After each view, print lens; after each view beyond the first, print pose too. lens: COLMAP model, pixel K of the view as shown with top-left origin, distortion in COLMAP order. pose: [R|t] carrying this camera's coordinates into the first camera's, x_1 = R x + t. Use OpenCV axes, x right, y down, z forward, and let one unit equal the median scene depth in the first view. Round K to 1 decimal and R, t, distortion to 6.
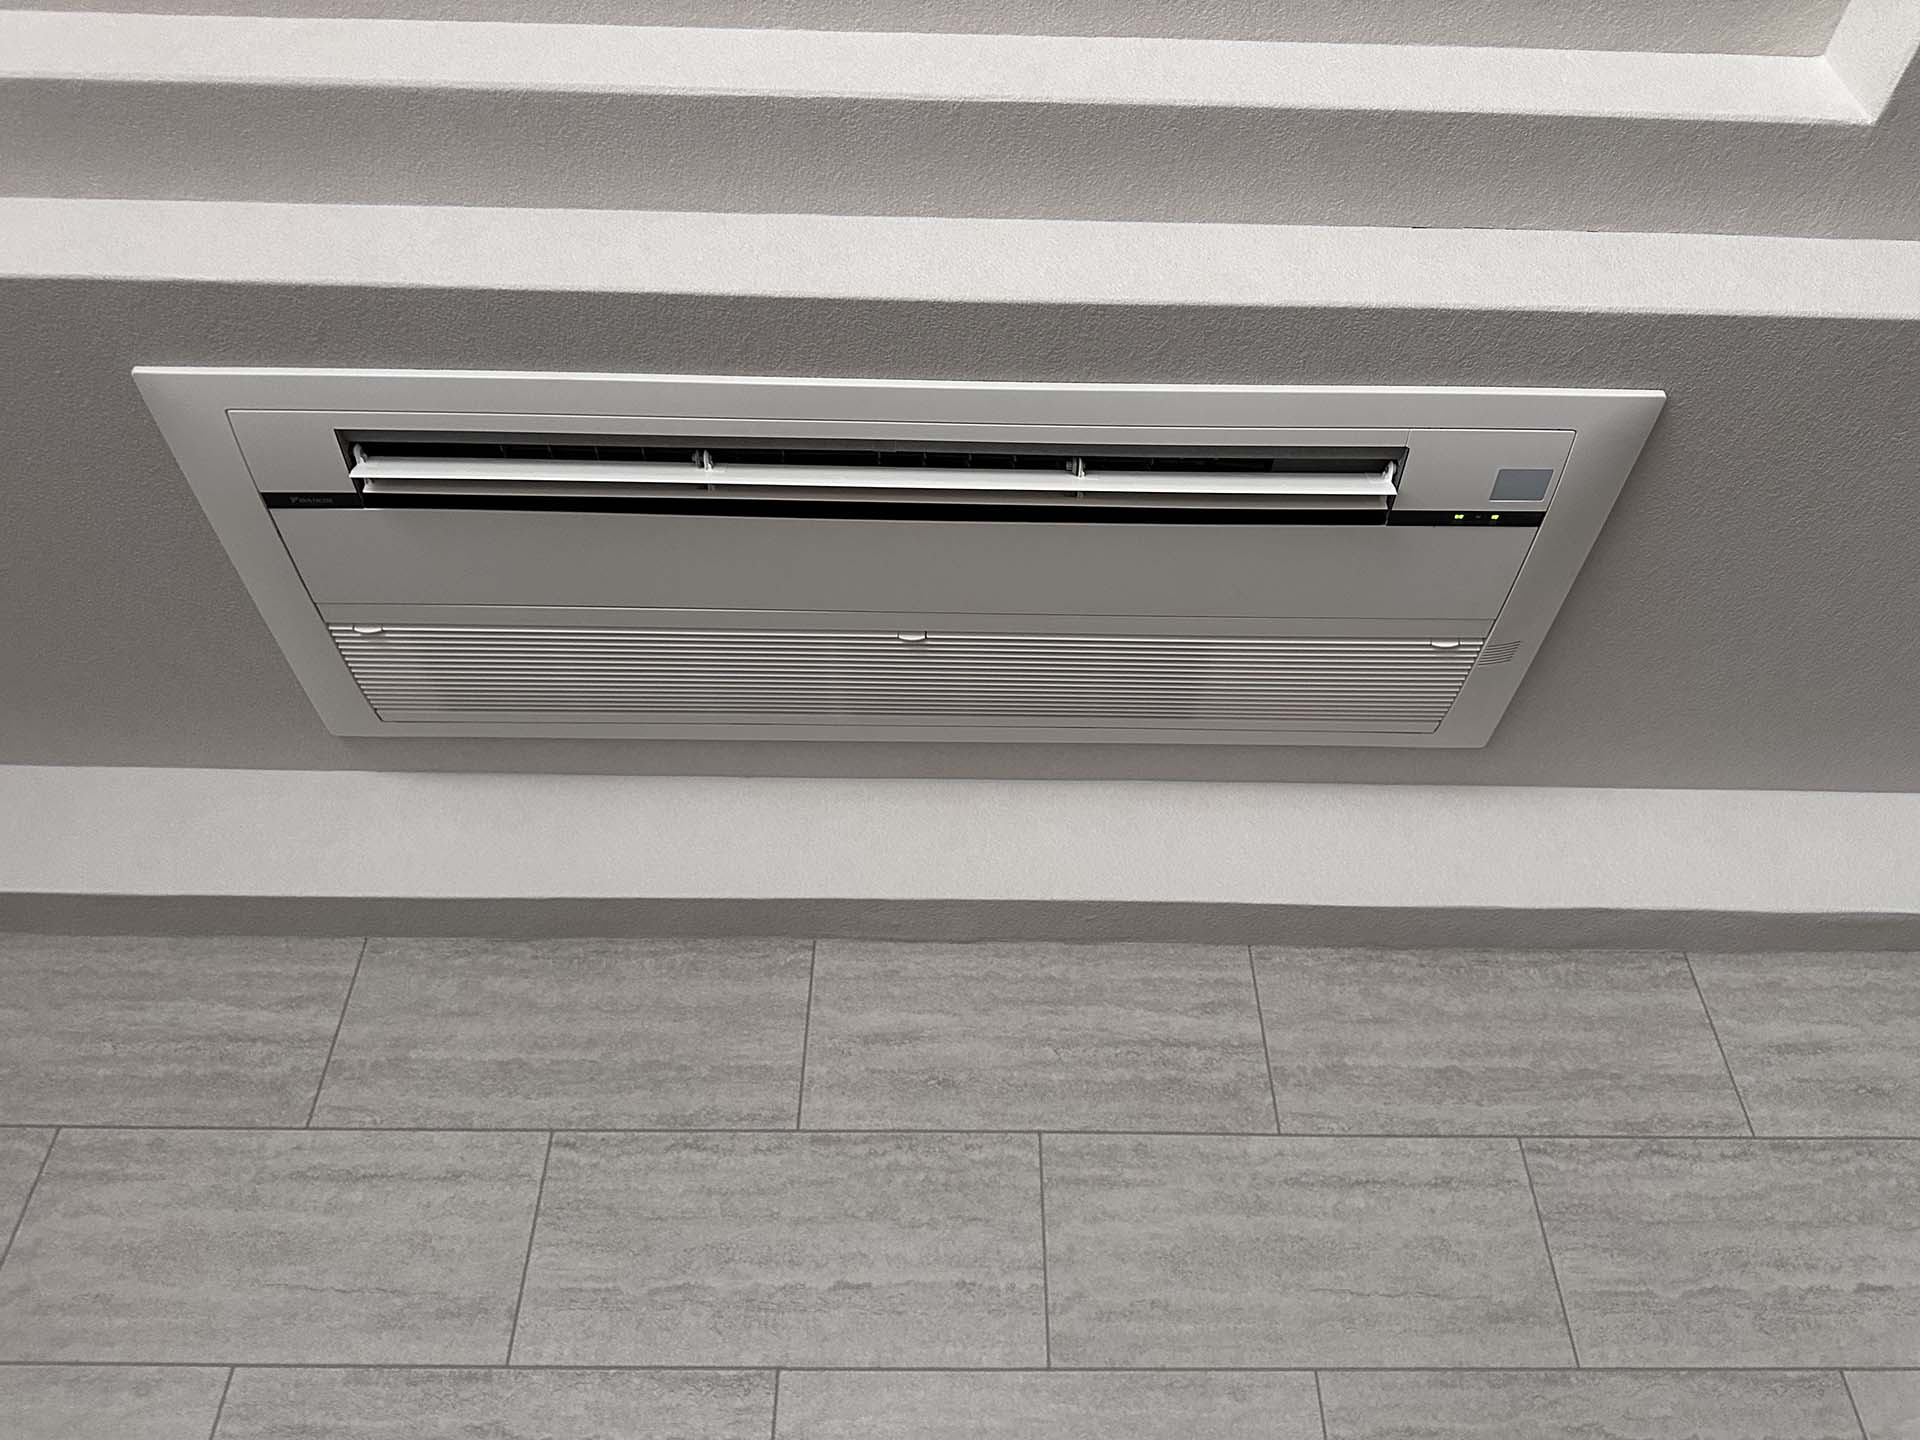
lens RADIAL K [[1377.8, 0, 978.3], [0, 1377.8, 714.8], [0, 0, 1]] dist [0.023110, -0.042645]
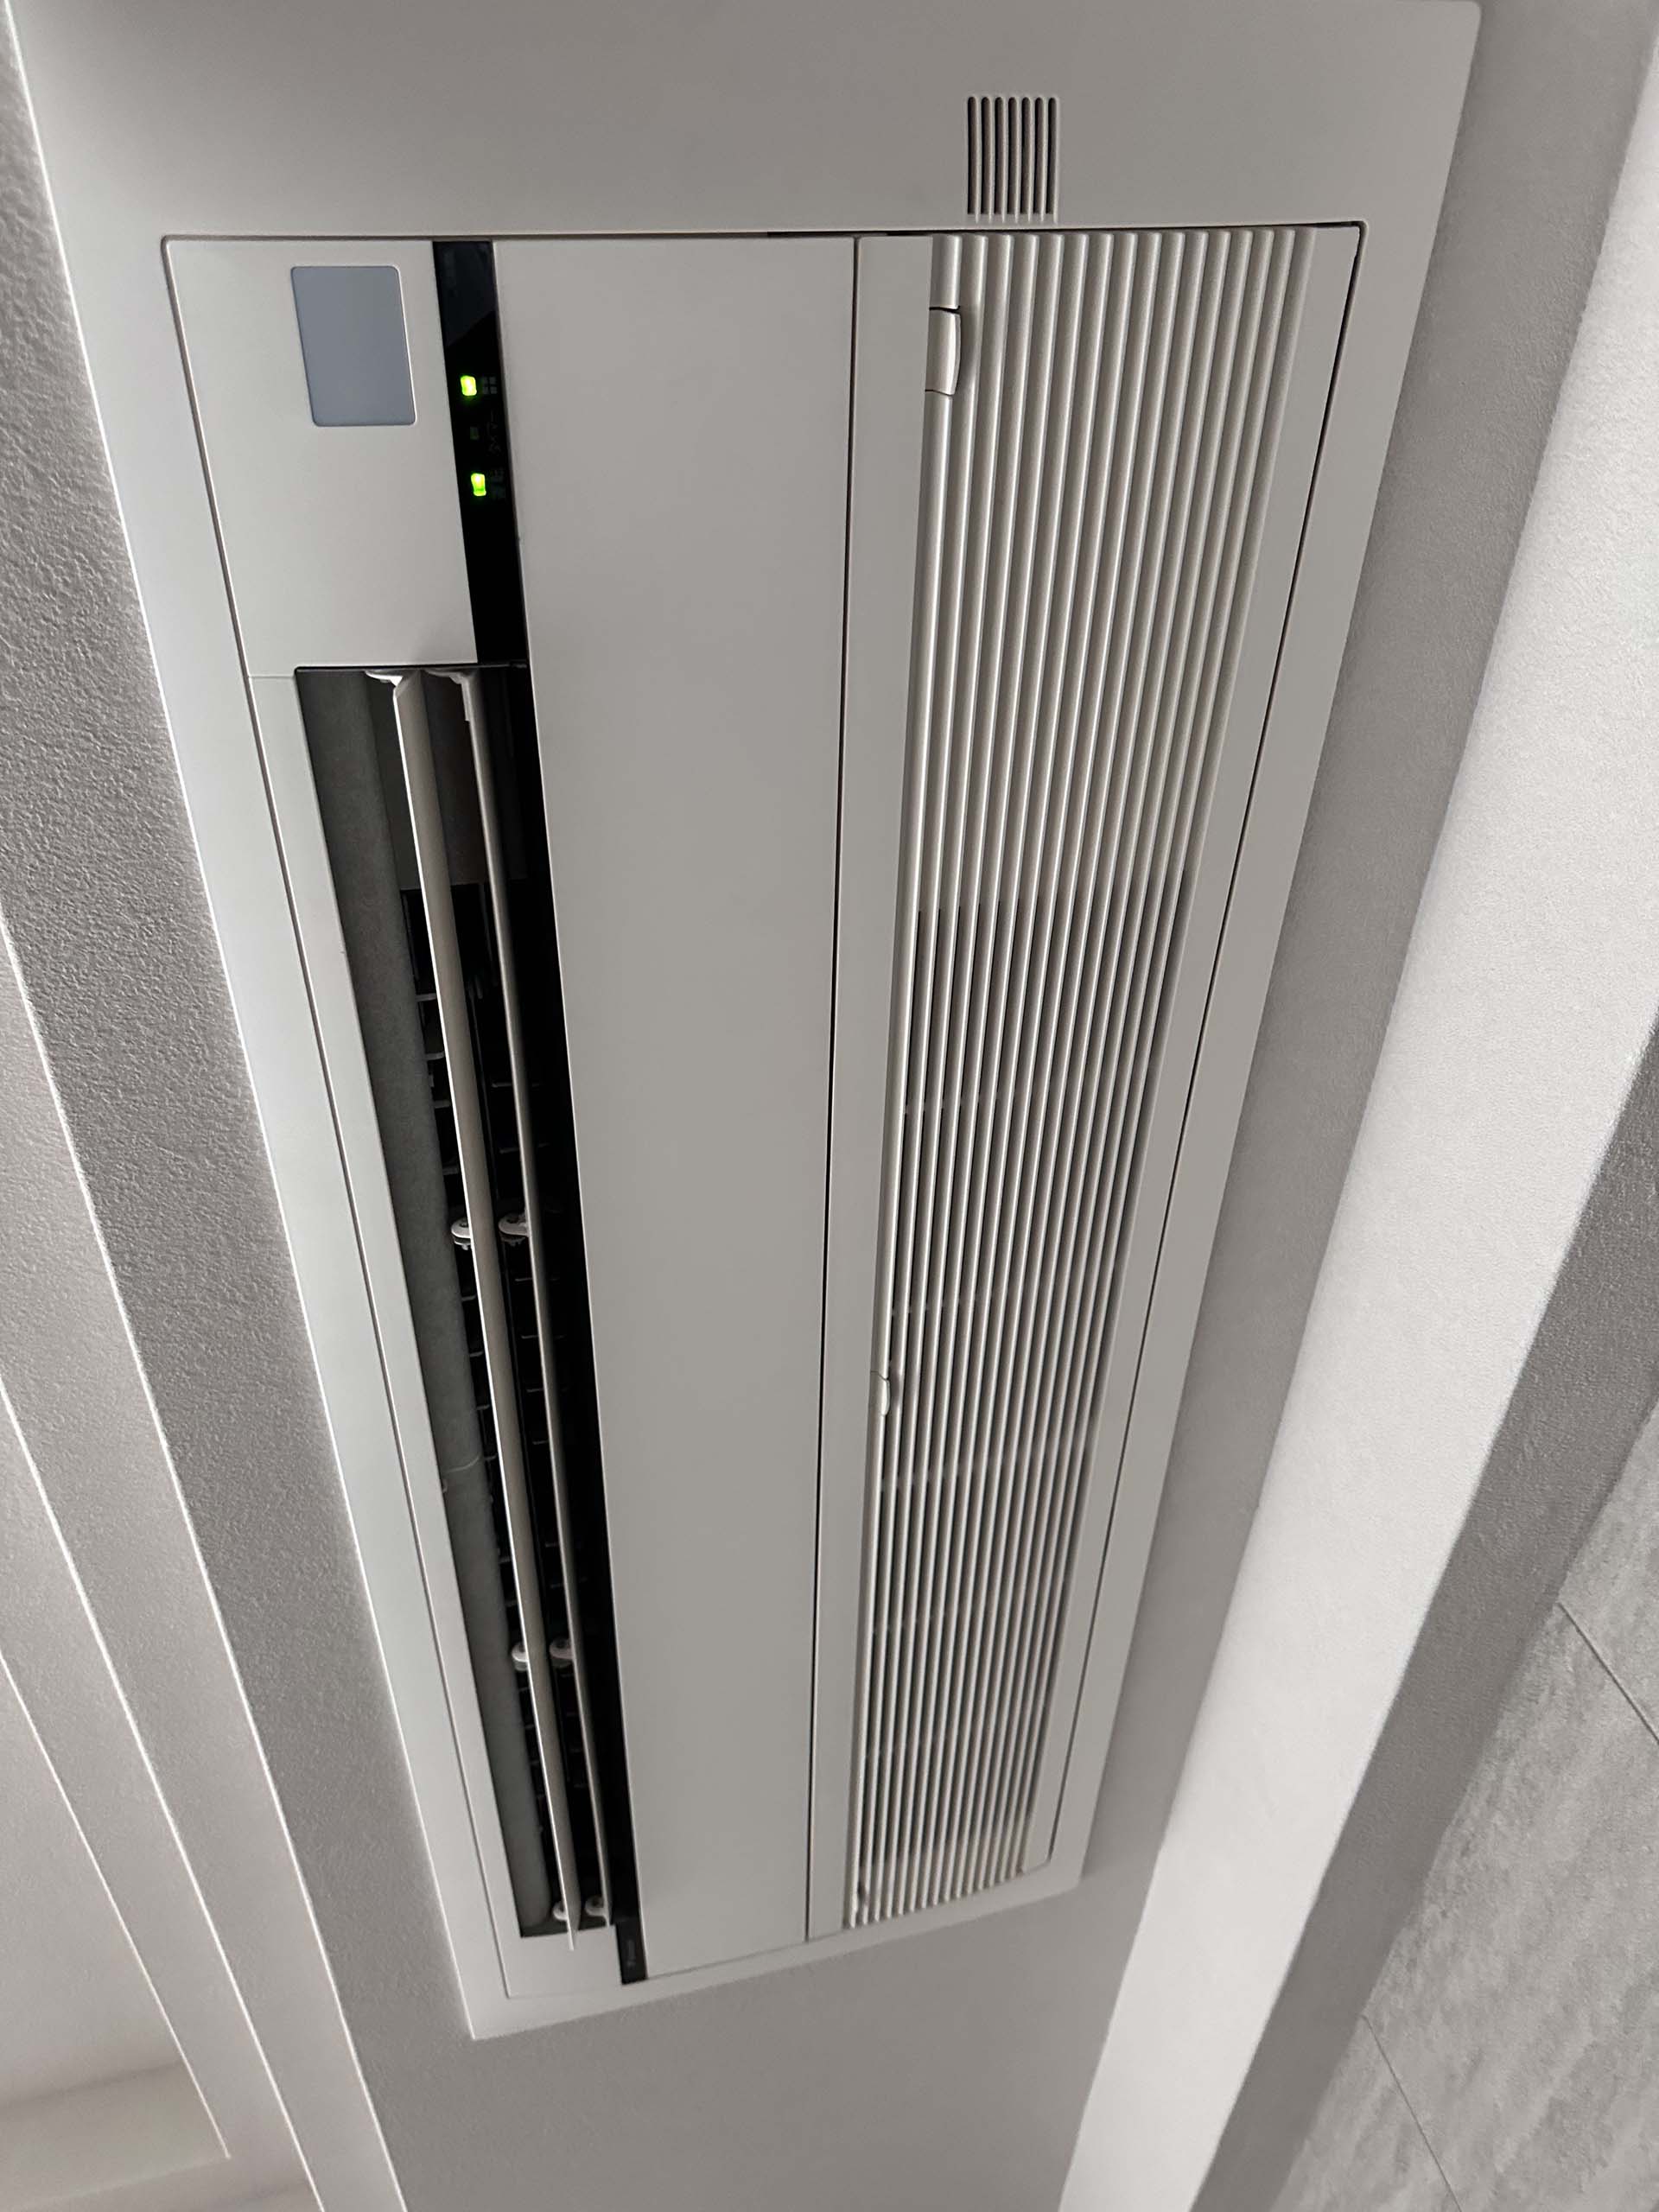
lens RADIAL K [[1587.4, 0, 826.5], [0, 1587.4, 1083.6], [0, 0, 1]] dist [0.023110, -0.042645]
pose [[-0.000731, -0.808262, -0.588823, 0.422672], [0.798013, 0.354377, -0.487435, 0.186356], [0.602640, -0.470244, 0.644744, 0.617533]]
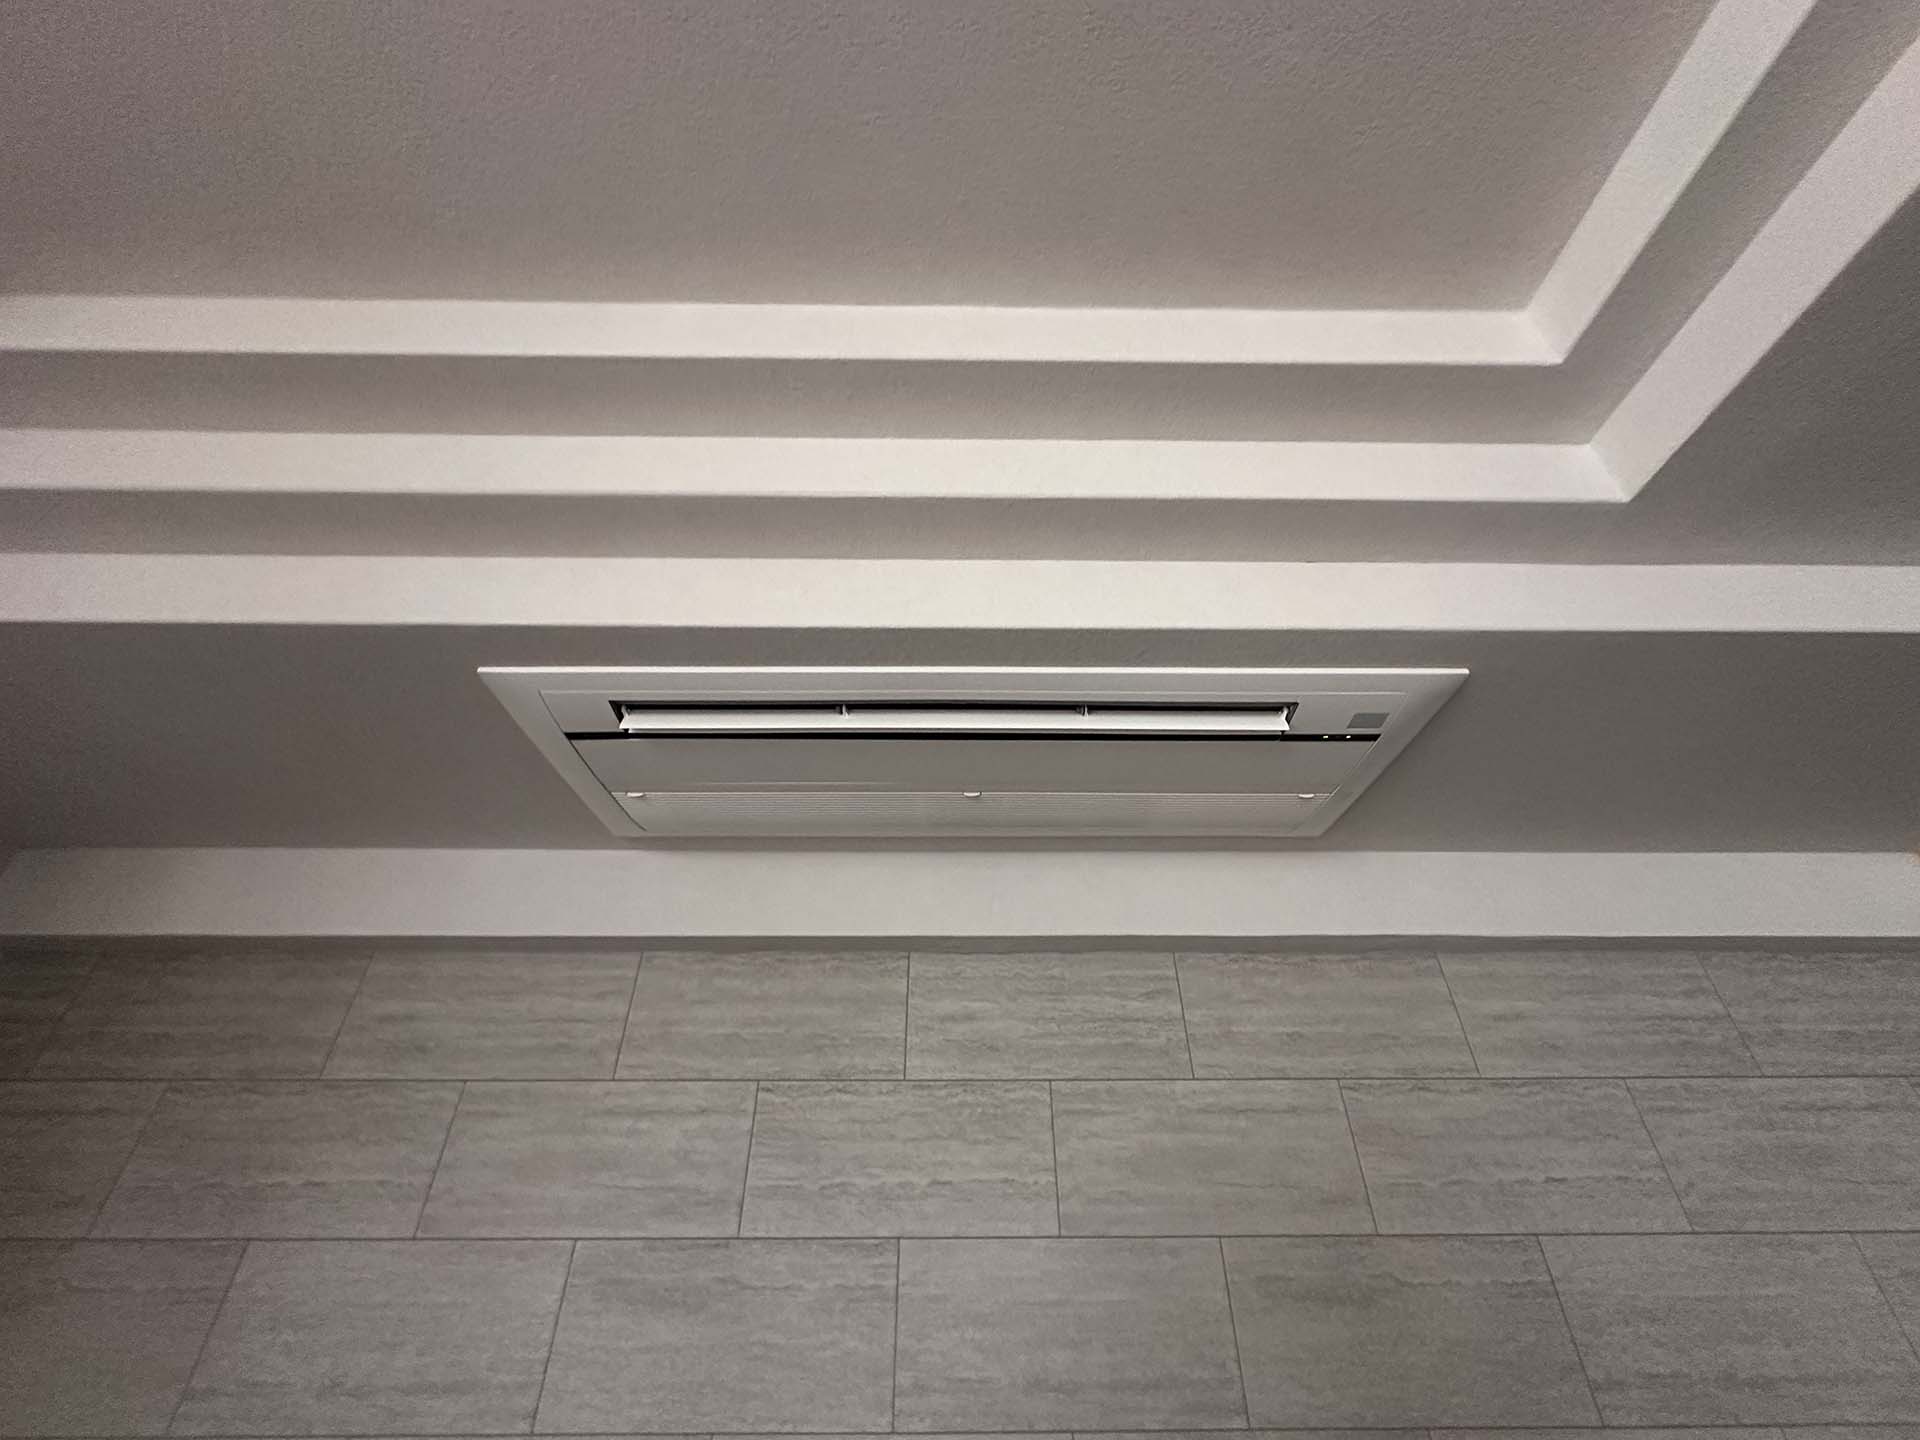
lens RADIAL K [[768.5, 0, 962.5], [0, 768.5, 722.7], [0, 0, 1]] dist [-0.009315, 0.002281]
pose [[0.999862, -0.008286, -0.014418, -0.044867], [0.009463, 0.996458, 0.083557, -0.210310], [0.013675, -0.083682, 0.996399, 0.117235]]
